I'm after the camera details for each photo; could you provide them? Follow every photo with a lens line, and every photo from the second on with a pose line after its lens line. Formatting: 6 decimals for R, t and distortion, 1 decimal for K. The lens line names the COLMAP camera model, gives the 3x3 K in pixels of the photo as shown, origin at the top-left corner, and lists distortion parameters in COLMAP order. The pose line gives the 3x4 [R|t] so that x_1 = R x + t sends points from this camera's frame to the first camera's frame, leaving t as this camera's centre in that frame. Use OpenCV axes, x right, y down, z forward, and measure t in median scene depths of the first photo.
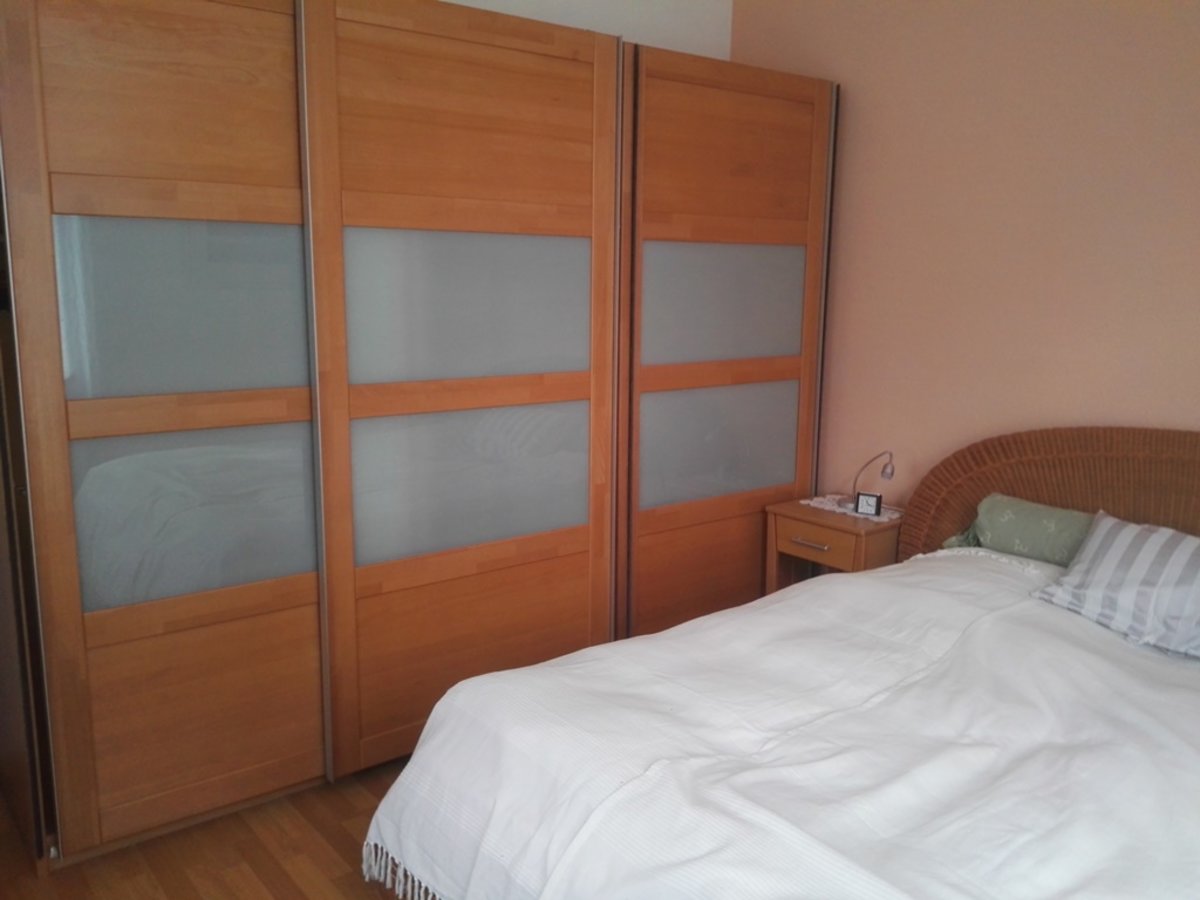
lens RADIAL K [[983.7, 0, 620.2], [0, 983.7, 449.4], [0, 0, 1]] dist [0.001156, -0.002923]
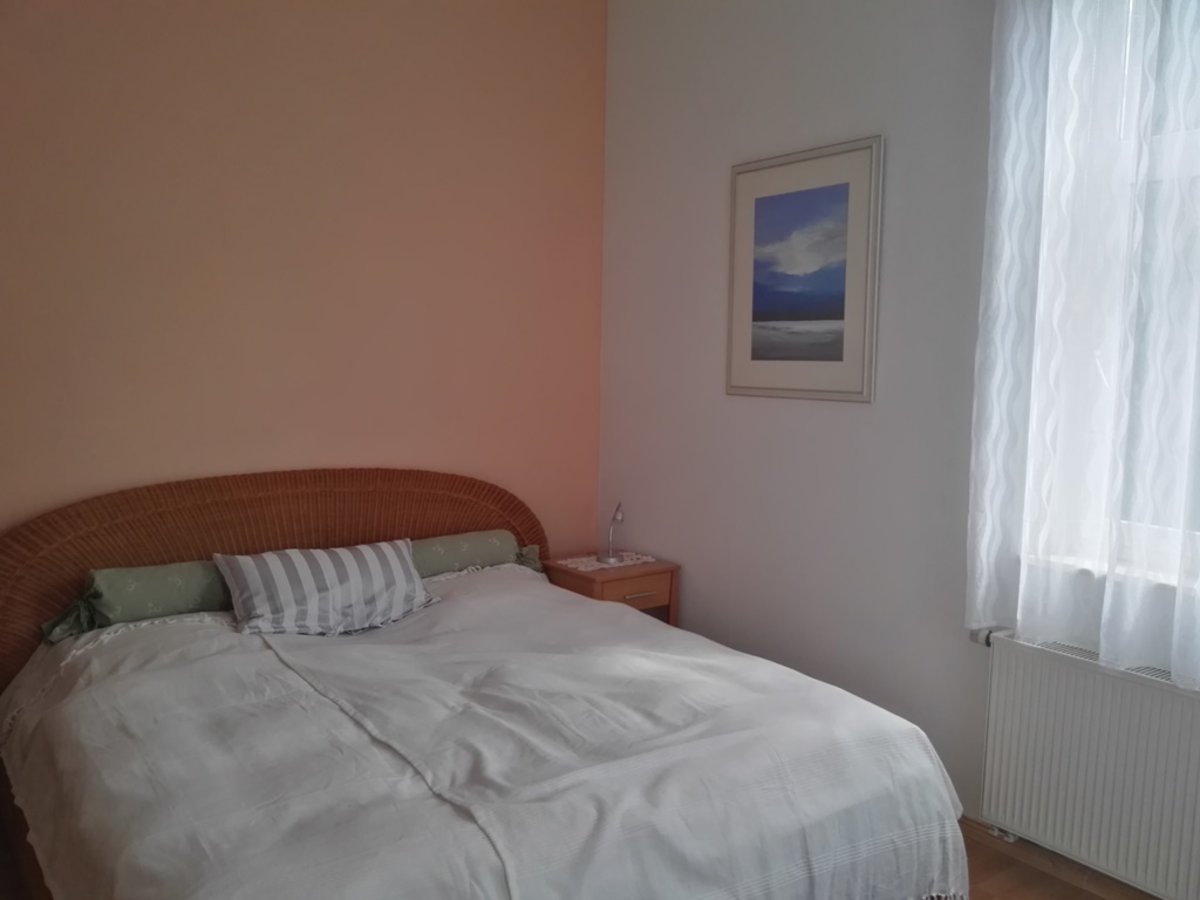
lens RADIAL K [[983.7, 0, 620.2], [0, 983.7, 449.4], [0, 0, 1]] dist [0.001156, -0.002923]
pose [[0.040849, -0.110953, 0.992986, -0.711805], [0.158104, 0.982012, 0.103223, -0.116611], [-0.986577, 0.152778, 0.057657, 0.511379]]
